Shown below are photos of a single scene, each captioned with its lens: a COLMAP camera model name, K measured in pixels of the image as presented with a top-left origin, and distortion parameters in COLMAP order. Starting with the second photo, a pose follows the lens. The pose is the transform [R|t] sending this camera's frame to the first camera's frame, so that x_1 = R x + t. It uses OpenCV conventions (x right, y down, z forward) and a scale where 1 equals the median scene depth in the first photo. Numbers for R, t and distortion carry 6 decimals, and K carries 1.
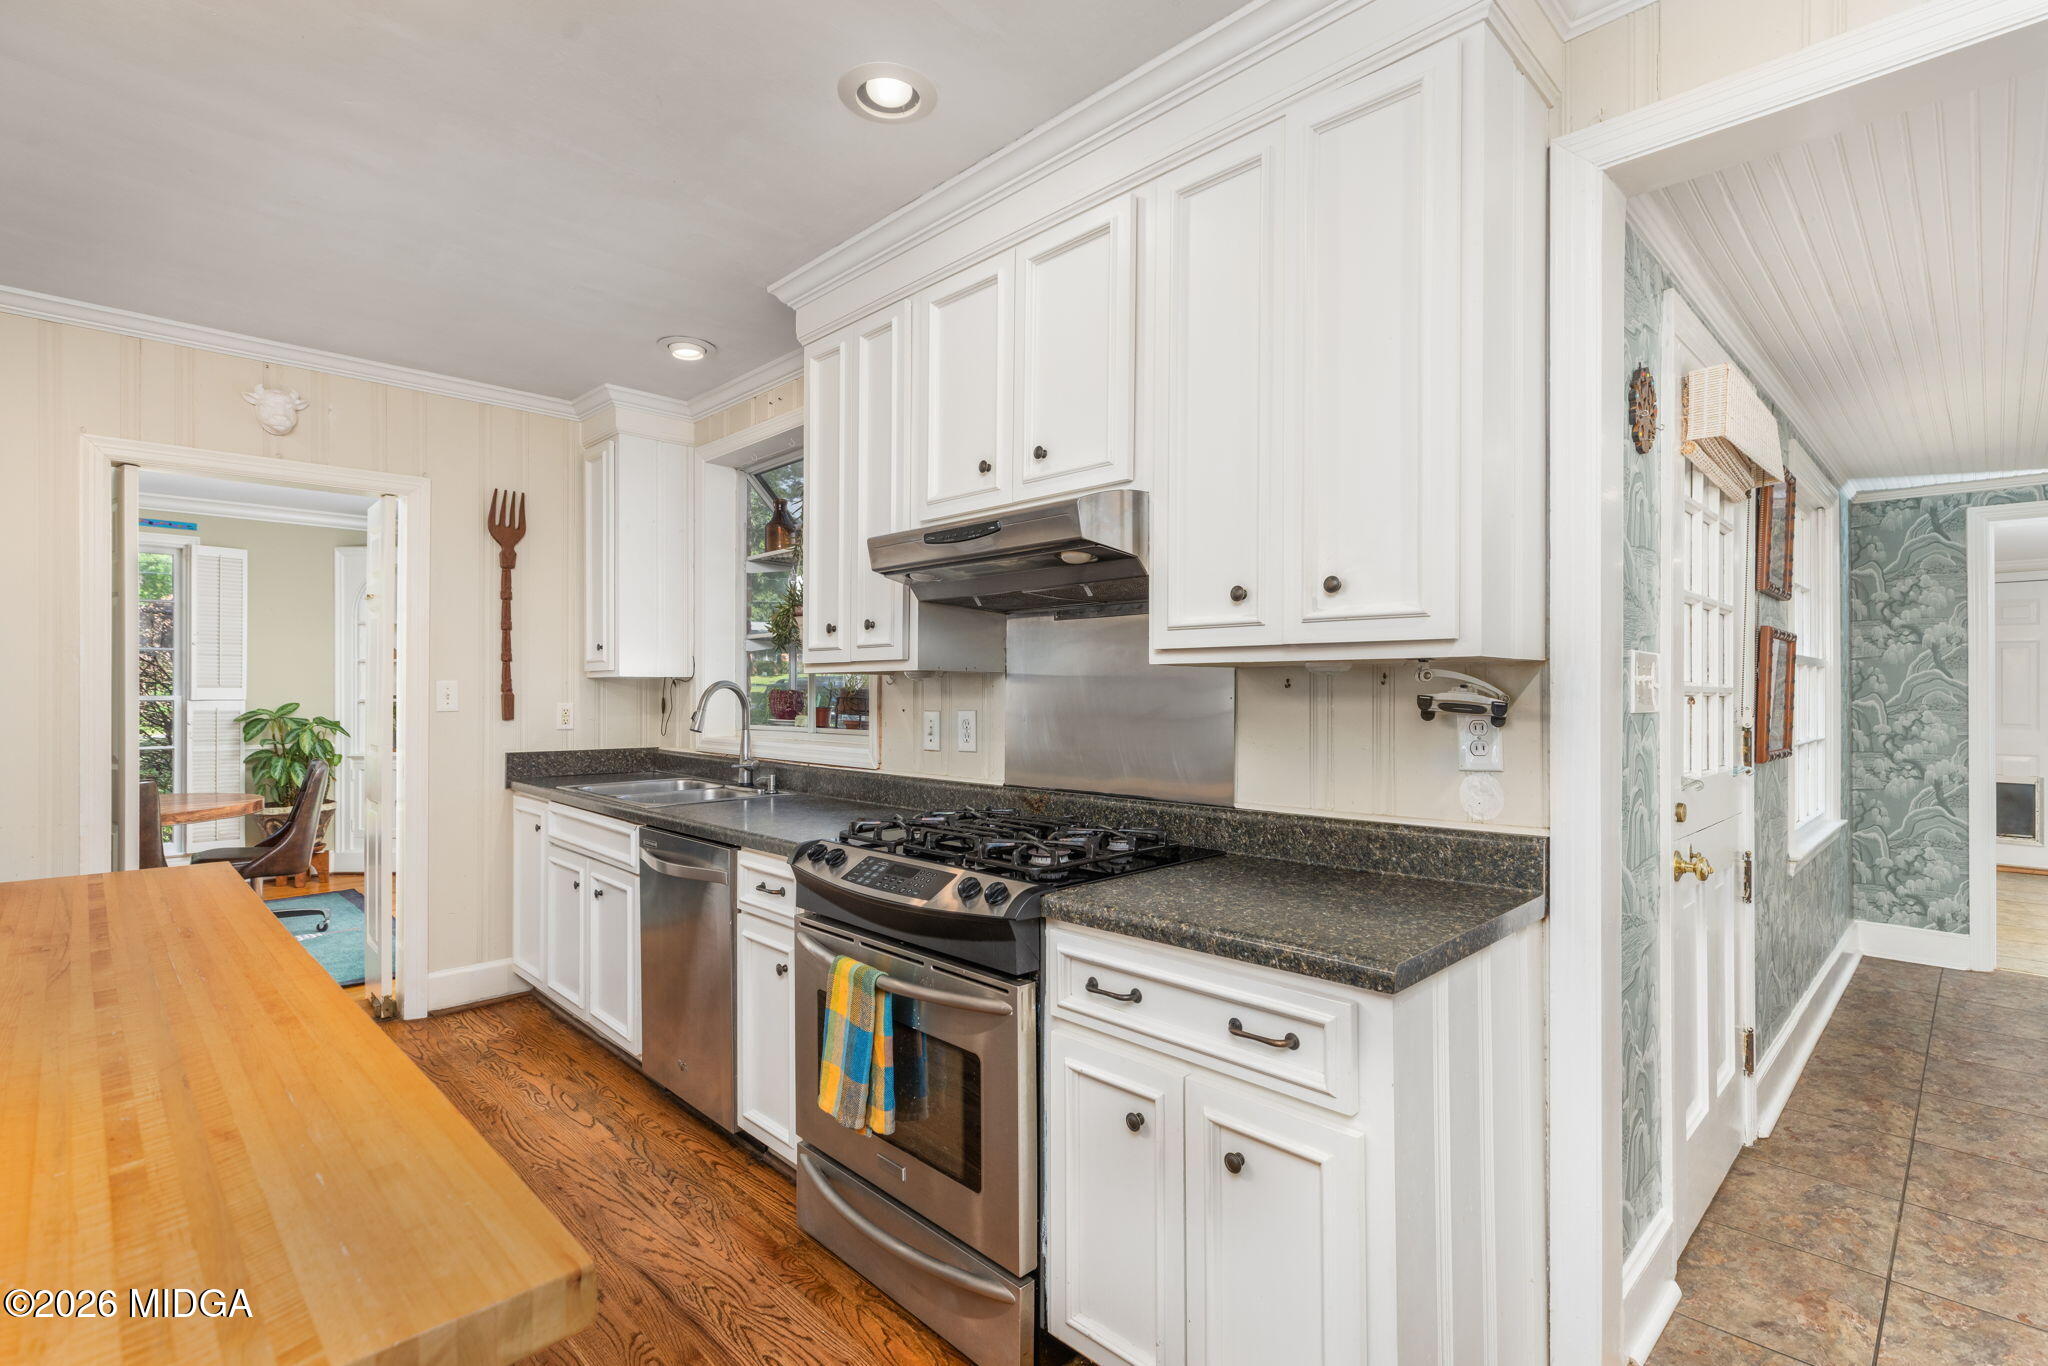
lens RADIAL K [[962.3, 0, 1016.0], [0, 962.3, 688.5], [0, 0, 1]] dist [0.000008, -0.000070]
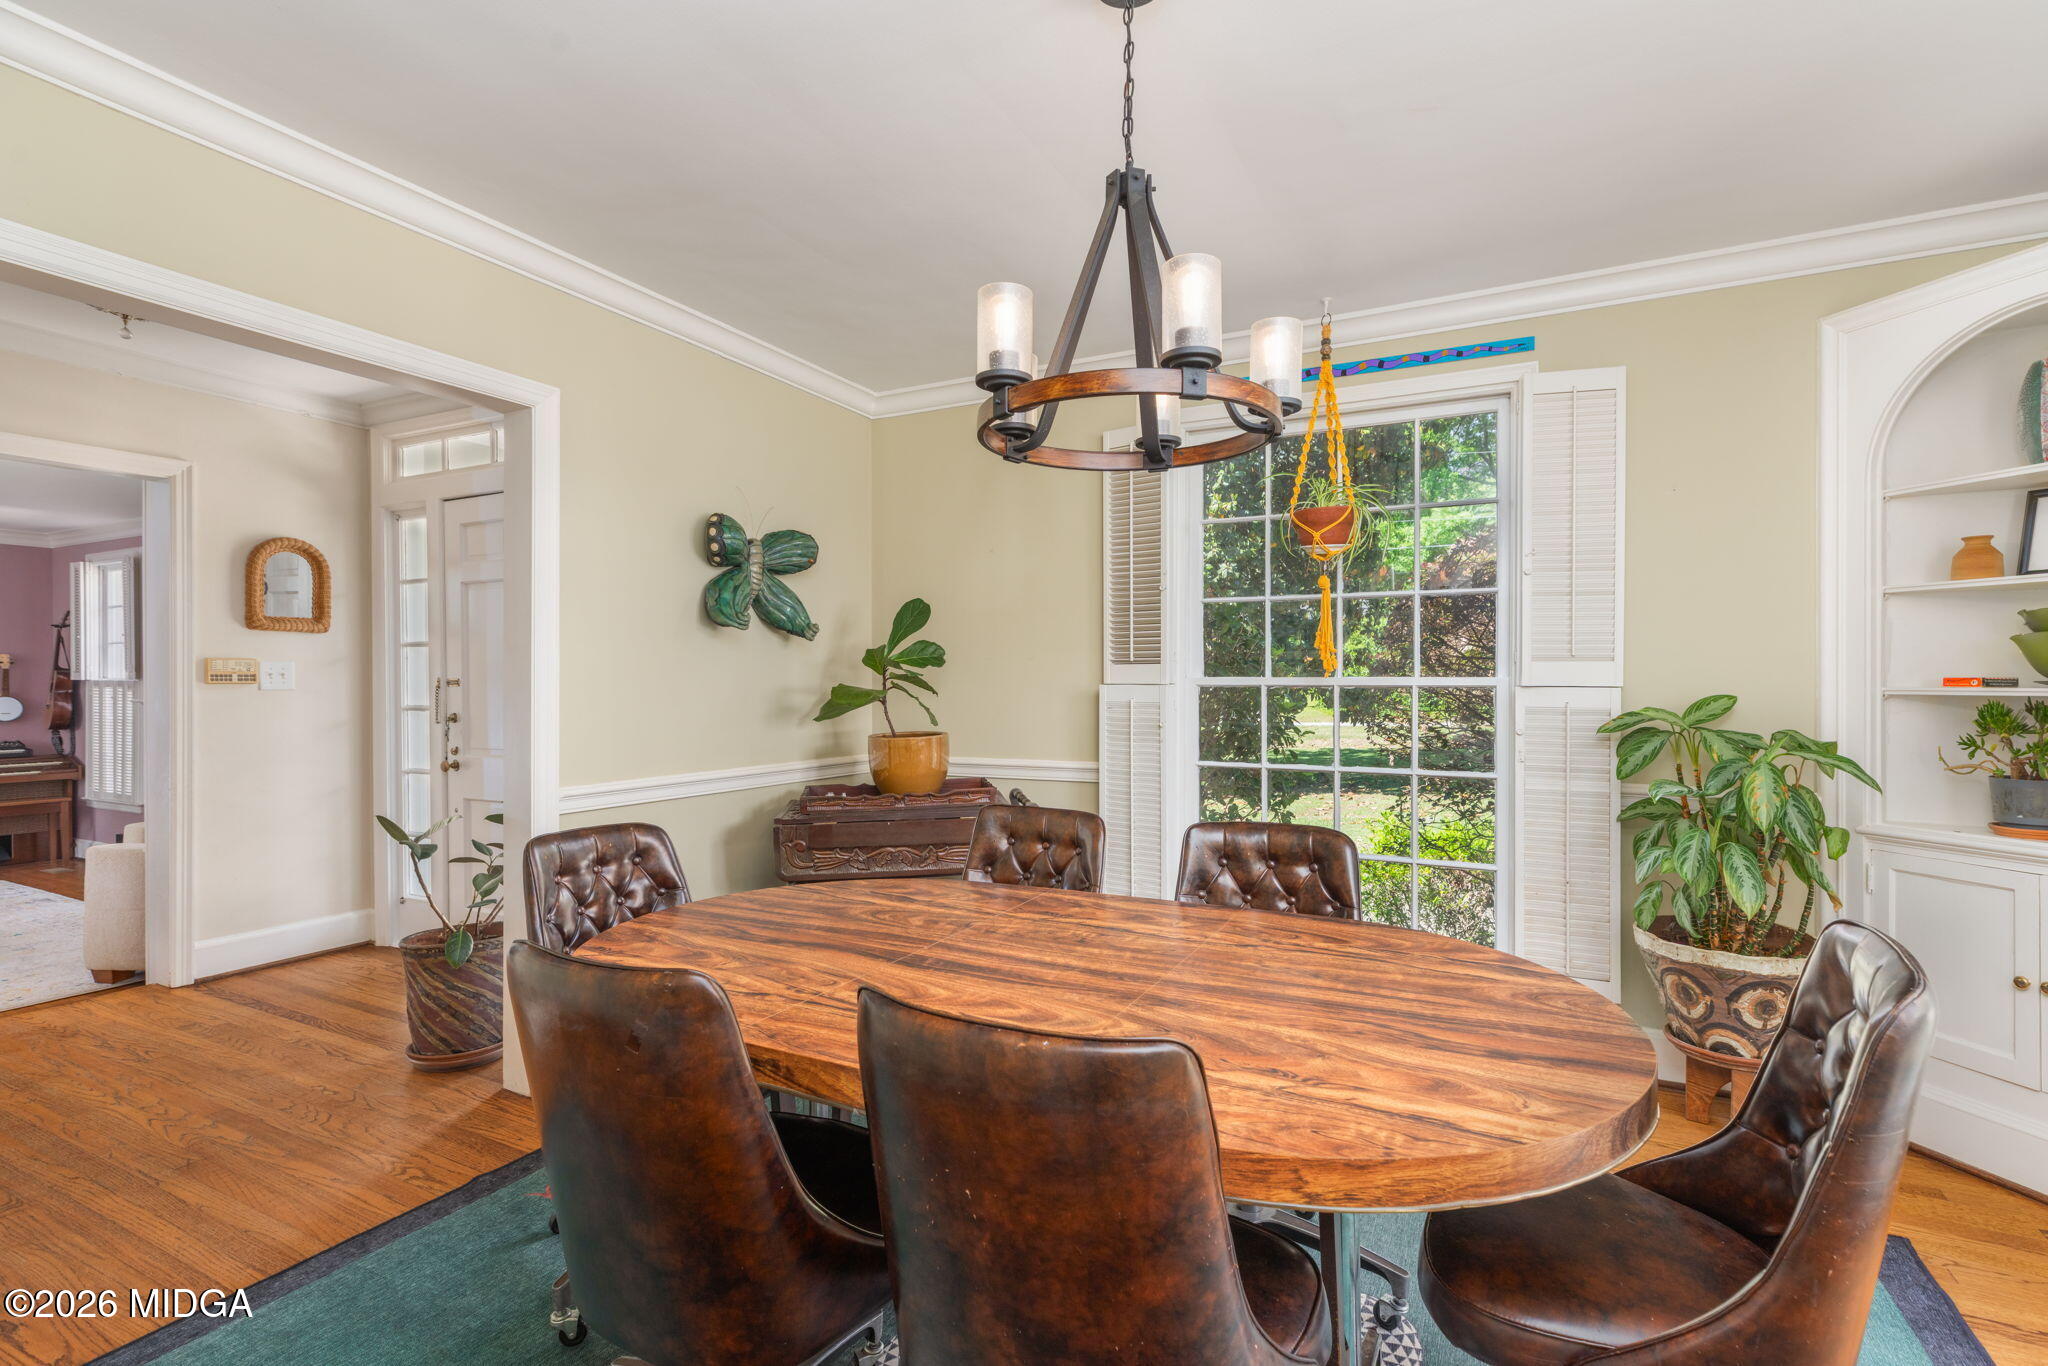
lens RADIAL K [[962.3, 0, 1017.9], [0, 962.3, 682.3], [0, 0, 1]] dist [0.000008, -0.000070]
pose [[0.307917, 0.003843, -0.951405, -0.454819], [0.002724, 0.999984, 0.004921, 0.006794], [0.951409, -0.004106, 0.307902, 0.588090]]
